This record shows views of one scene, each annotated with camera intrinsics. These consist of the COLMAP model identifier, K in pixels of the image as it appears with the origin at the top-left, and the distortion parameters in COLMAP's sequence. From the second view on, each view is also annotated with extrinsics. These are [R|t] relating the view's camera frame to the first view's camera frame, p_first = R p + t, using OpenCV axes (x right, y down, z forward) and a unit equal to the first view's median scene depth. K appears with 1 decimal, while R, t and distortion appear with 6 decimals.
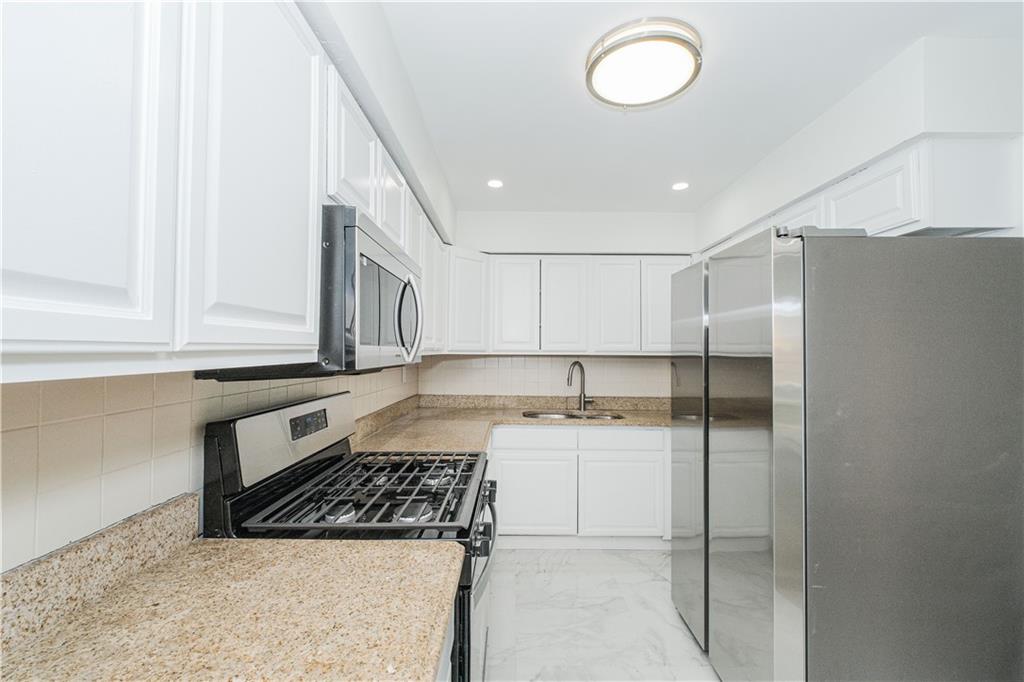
lens RADIAL K [[429.2, 0, 513.5], [0, 429.2, 339.8], [0, 0, 1]] dist [-0.001011, -0.000275]
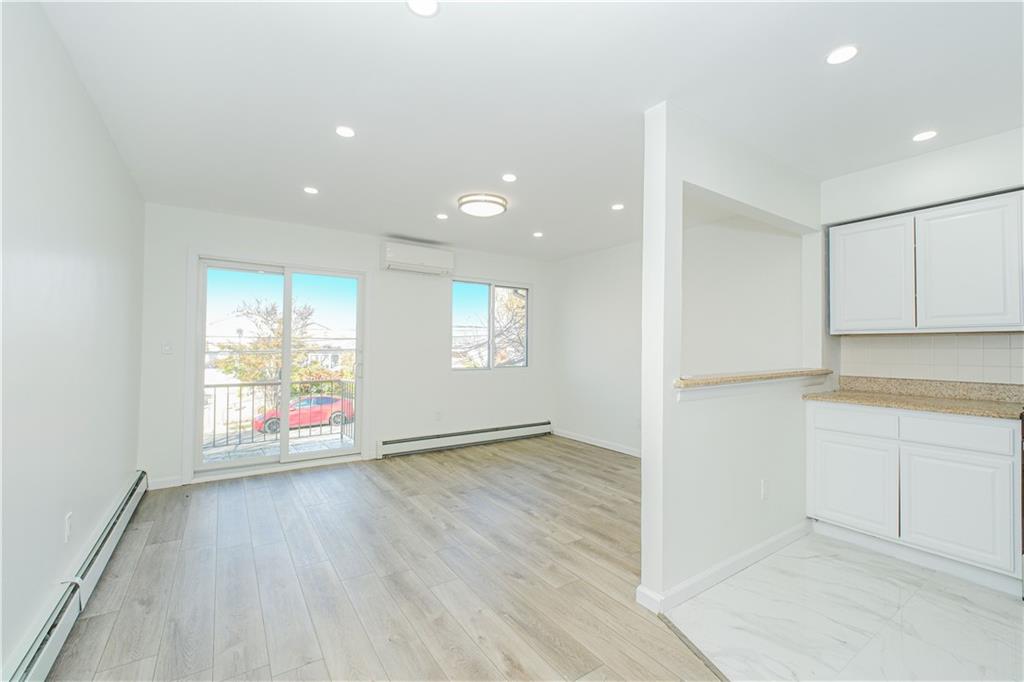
lens RADIAL K [[429.2, 0, 513.5], [0, 429.2, 339.8], [0, 0, 1]] dist [-0.001011, -0.000275]
pose [[-0.829856, -0.024194, -0.557452, 1.051418], [0.000488, 0.999028, -0.044085, 0.067129], [0.557977, -0.036856, -0.829038, 0.462291]]
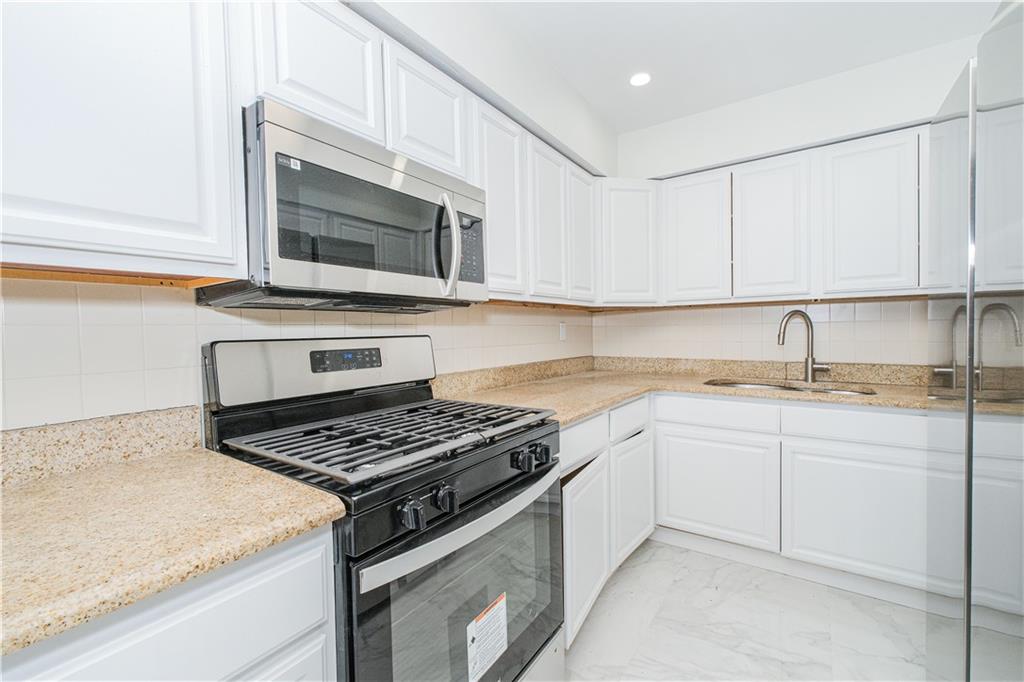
lens RADIAL K [[429.2, 0, 513.5], [0, 429.2, 339.8], [0, 0, 1]] dist [-0.001011, -0.000275]
pose [[0.819260, -0.006898, -0.573381, 0.191440], [0.038302, 0.998353, 0.042717, 0.056653], [0.572142, -0.056958, 0.818174, 0.191195]]
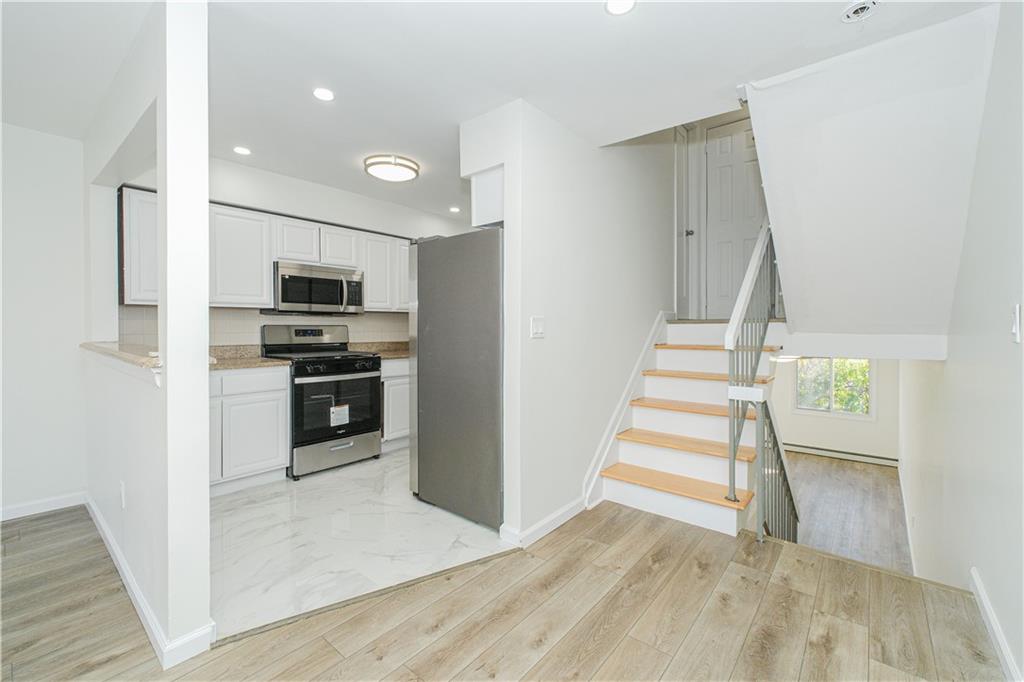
lens RADIAL K [[434.3, 0, 514.1], [0, 434.3, 329.0], [0, 0, 1]] dist [-0.000733, 0.000177]
pose [[0.767523, -0.002973, -0.641015, 1.123455], [0.022955, 0.999475, 0.022850, 0.063028], [0.640610, -0.032252, 0.767189, -0.153926]]
